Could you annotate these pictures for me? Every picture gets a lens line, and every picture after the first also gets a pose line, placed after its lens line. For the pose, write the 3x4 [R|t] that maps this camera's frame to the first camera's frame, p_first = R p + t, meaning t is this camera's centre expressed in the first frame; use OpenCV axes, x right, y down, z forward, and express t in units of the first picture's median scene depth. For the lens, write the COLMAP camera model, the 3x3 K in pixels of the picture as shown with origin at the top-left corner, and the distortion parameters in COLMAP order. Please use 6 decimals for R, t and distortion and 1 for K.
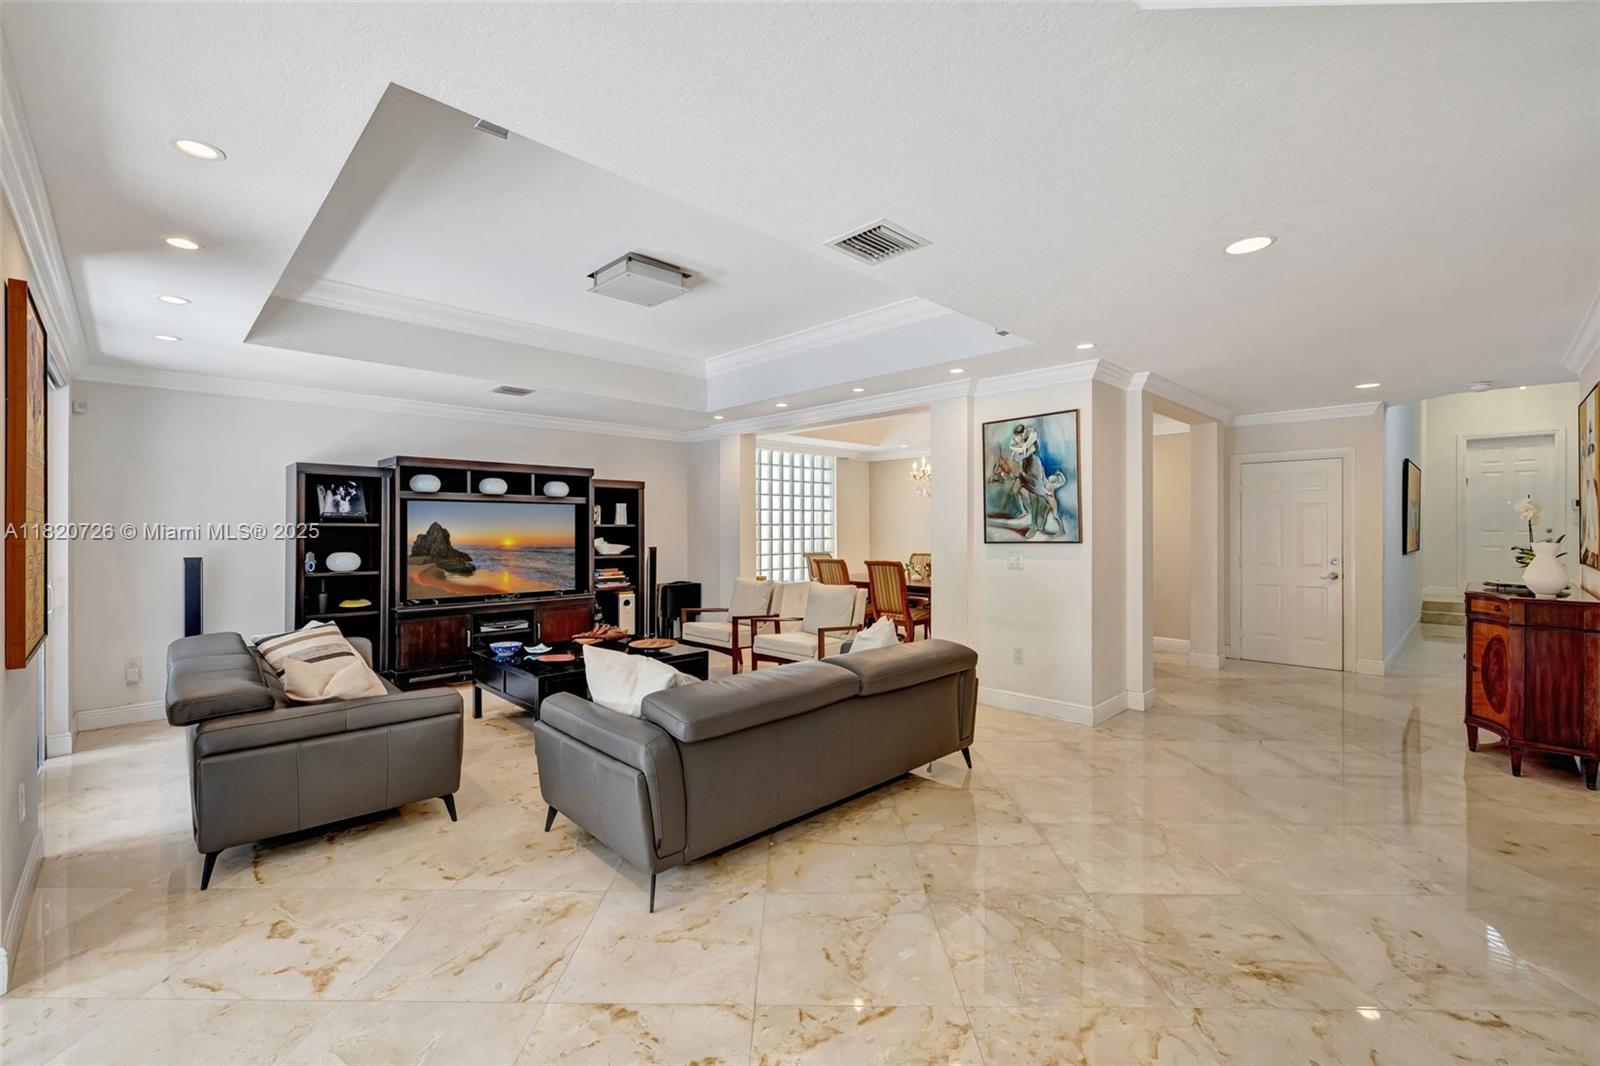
lens RADIAL K [[679.0, 0, 786.0], [0, 679.0, 527.3], [0, 0, 1]] dist [-0.000920, 0.000034]
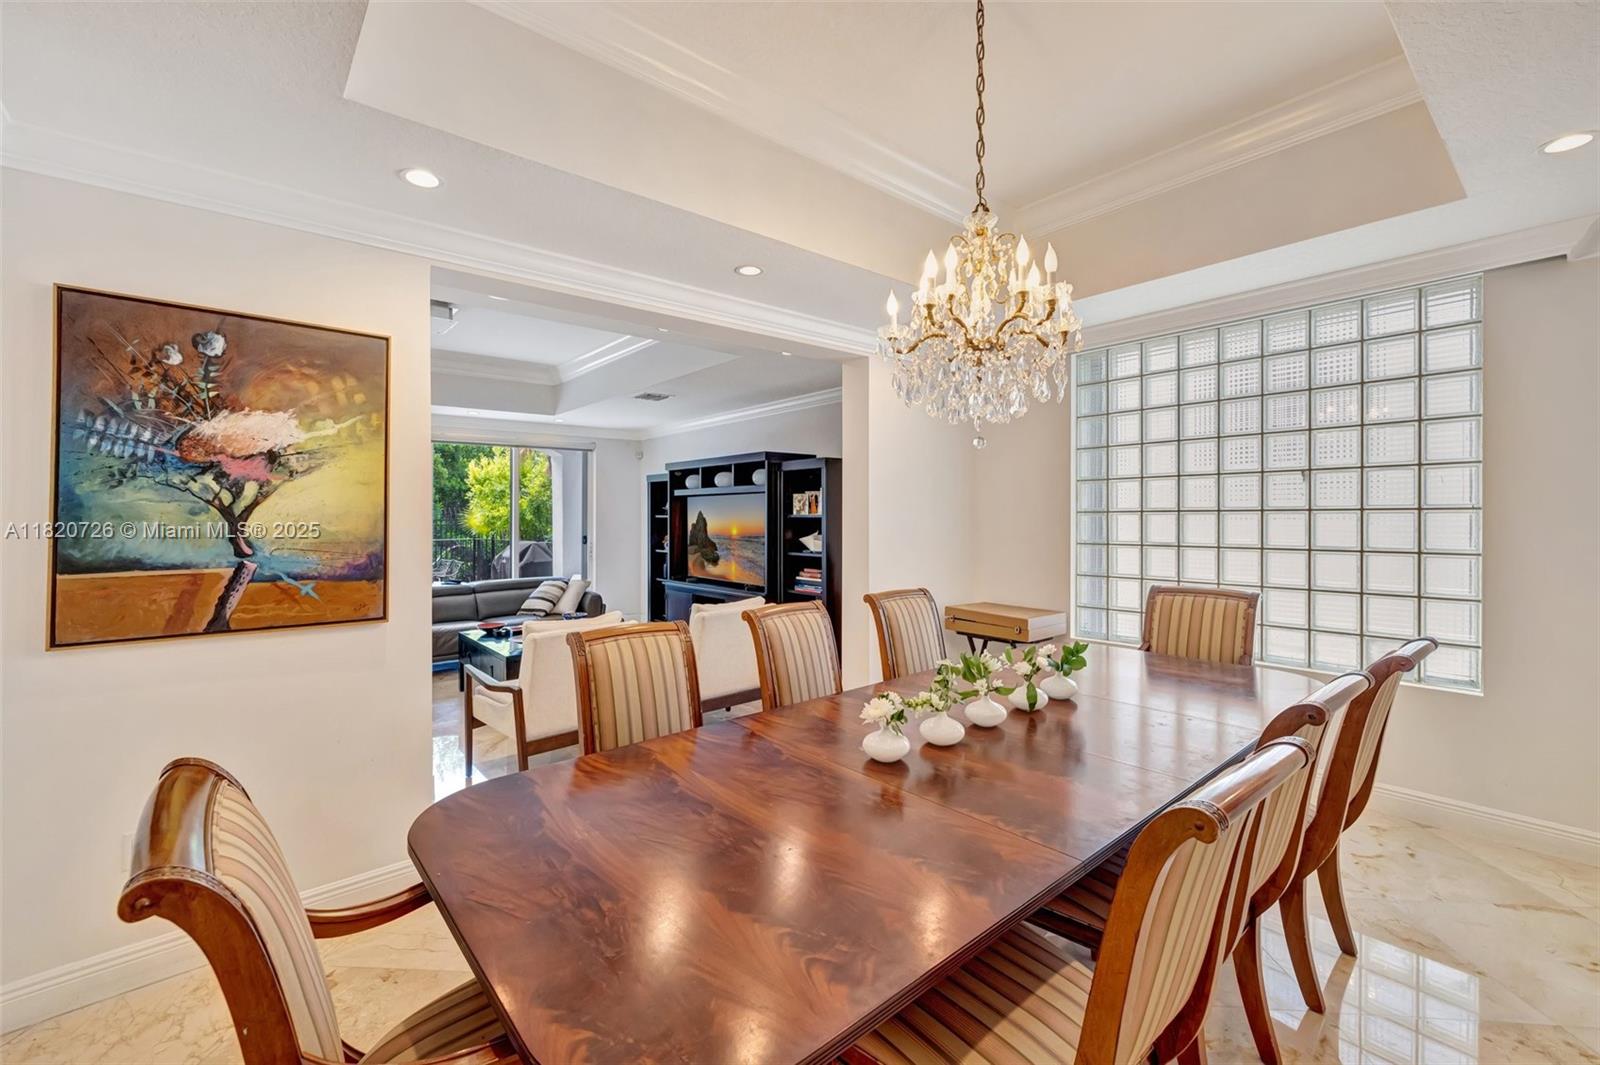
lens RADIAL K [[669.5, 0, 793.2], [0, 669.5, 519.1], [0, 0, 1]] dist [0.001505, 0.000511]
pose [[-0.064566, 0.008043, -0.997881, 0.722772], [0.008838, 0.999933, 0.007487, -0.006815], [0.997874, -0.008336, -0.064633, 1.367847]]
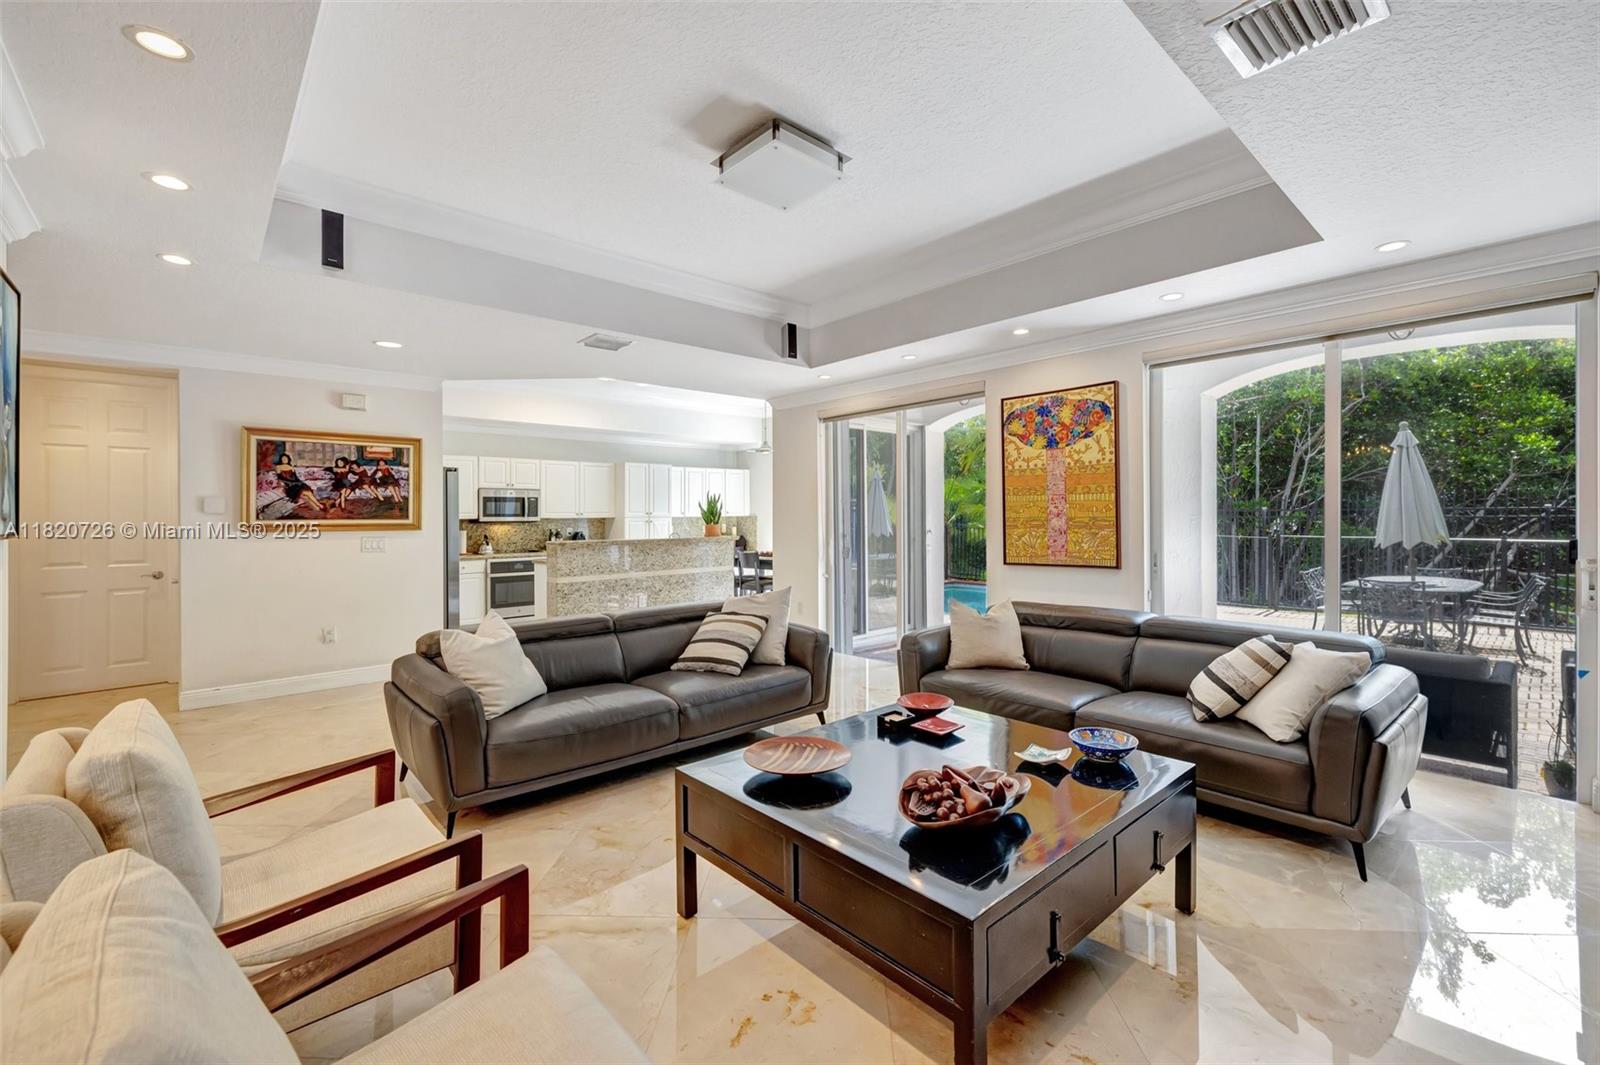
lens RADIAL K [[669.5, 0, 793.2], [0, 669.5, 519.1], [0, 0, 1]] dist [0.001505, 0.000511]
pose [[-0.999159, 0.011218, 0.039441, -0.204543], [0.011277, 0.999936, 0.001267, 0.014912], [-0.039425, 0.001711, -0.999221, 1.361055]]
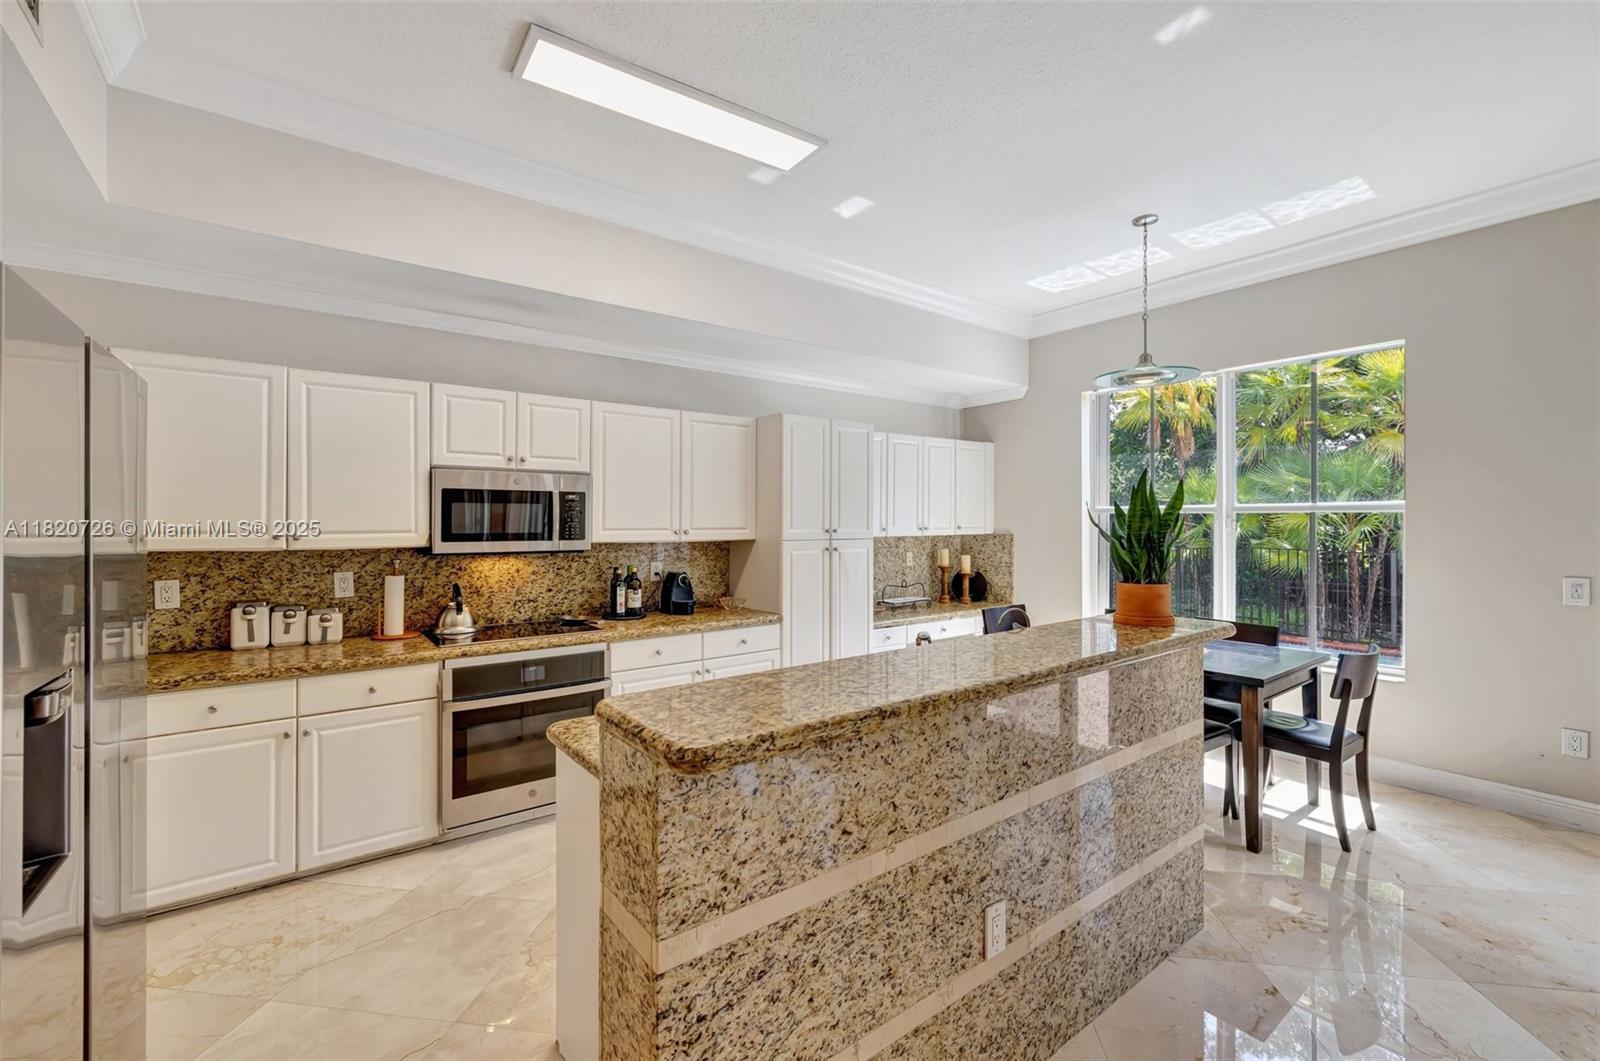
lens RADIAL K [[669.5, 0, 793.2], [0, 669.5, 517.1], [0, 0, 1]] dist [0.001505, 0.000511]
pose [[-0.992619, 0.003013, 0.121240, 0.205645], [0.002454, 0.999986, -0.004759, -0.015182], [-0.121253, -0.004427, -0.992612, 0.365702]]
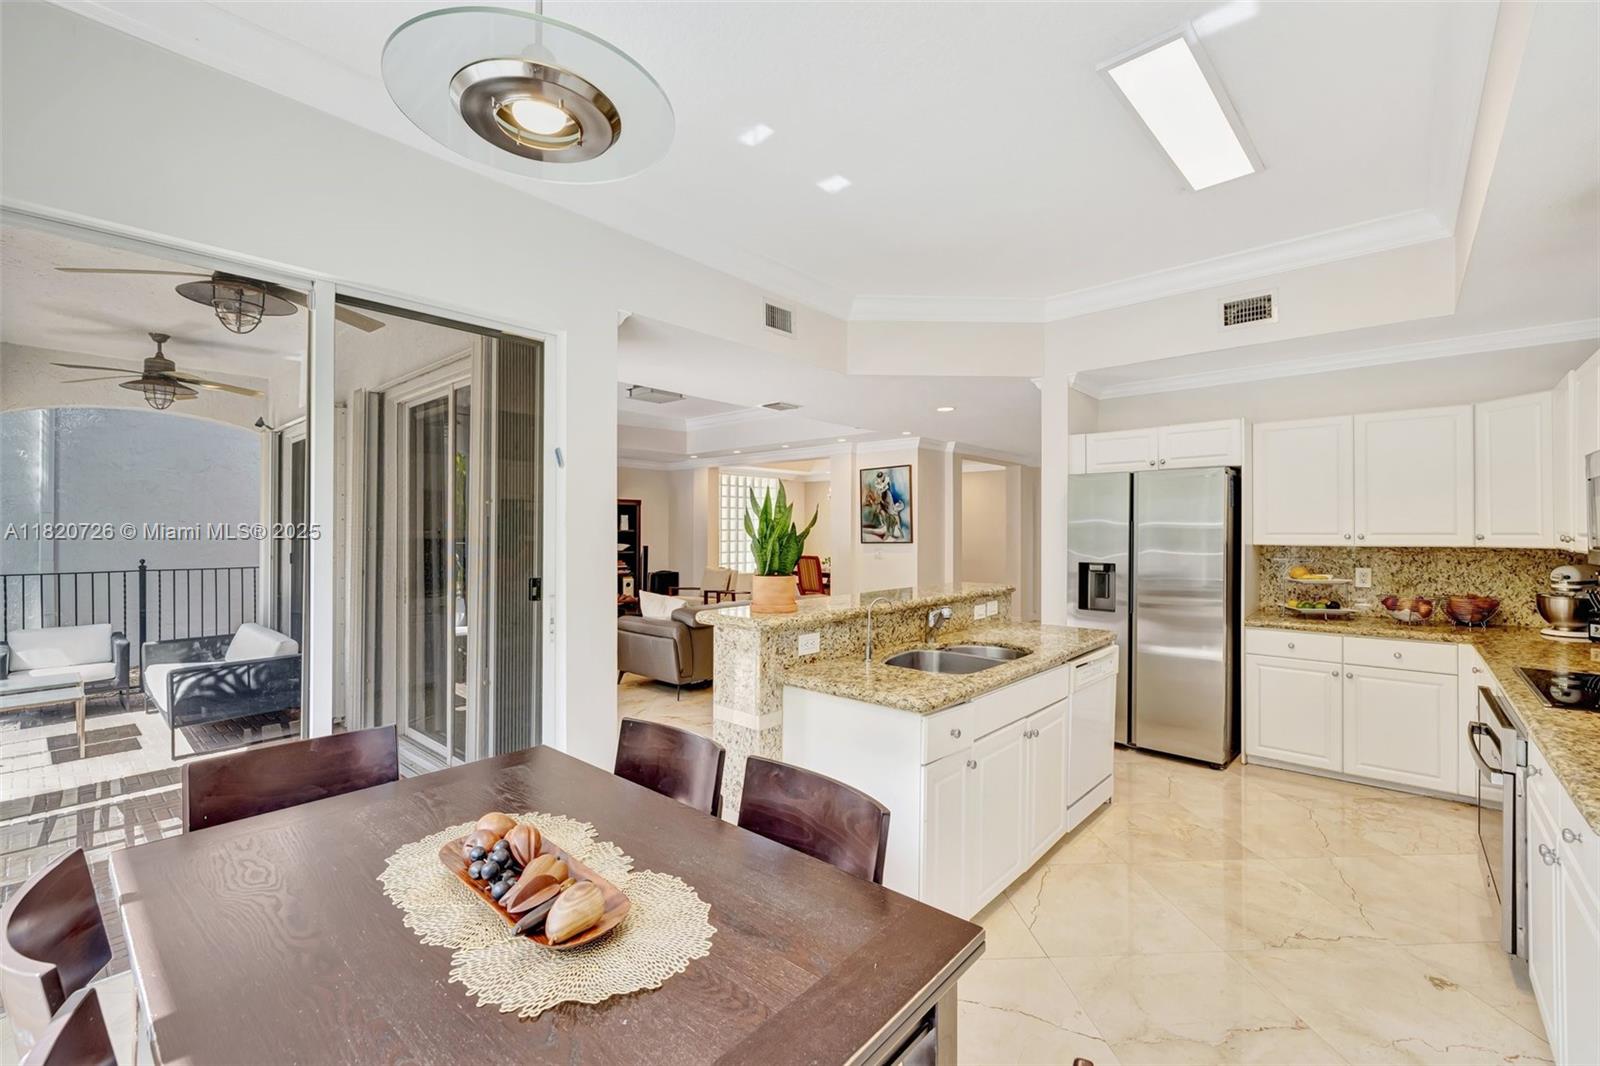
lens RADIAL K [[680.4, 0, 799.9], [0, 680.4, 526.5], [0, 0, 1]] dist [-0.002466, 0.000031]
pose [[0.996435, 0.004518, 0.084245, 0.007085], [-0.004074, 0.999977, -0.005449, -0.007080], [-0.084267, 0.005087, 0.996430, -0.618163]]
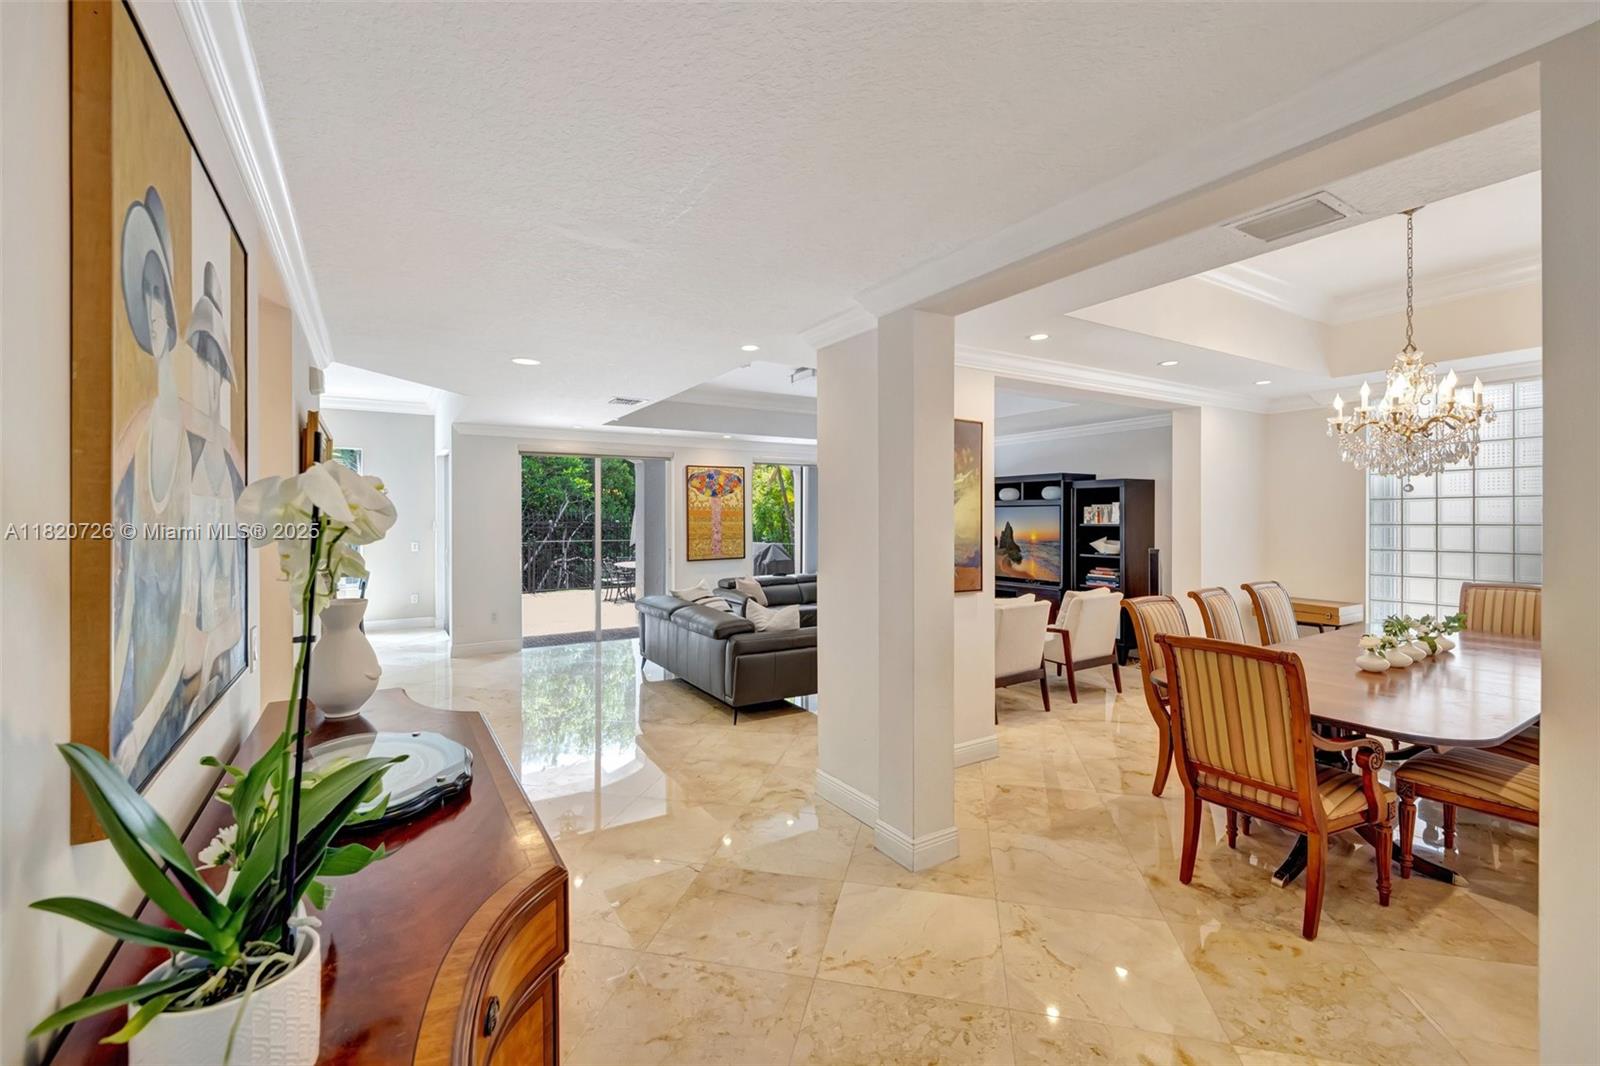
lens RADIAL K [[676.0, 0, 800.2], [0, 676.0, 523.8], [0, 0, 1]] dist [0.001101, -0.000276]
pose [[-0.207144, 0.010978, -0.978249, 1.083243], [0.005102, 0.999936, 0.010141, -0.022646], [0.978297, -0.002891, -0.207187, 1.018103]]
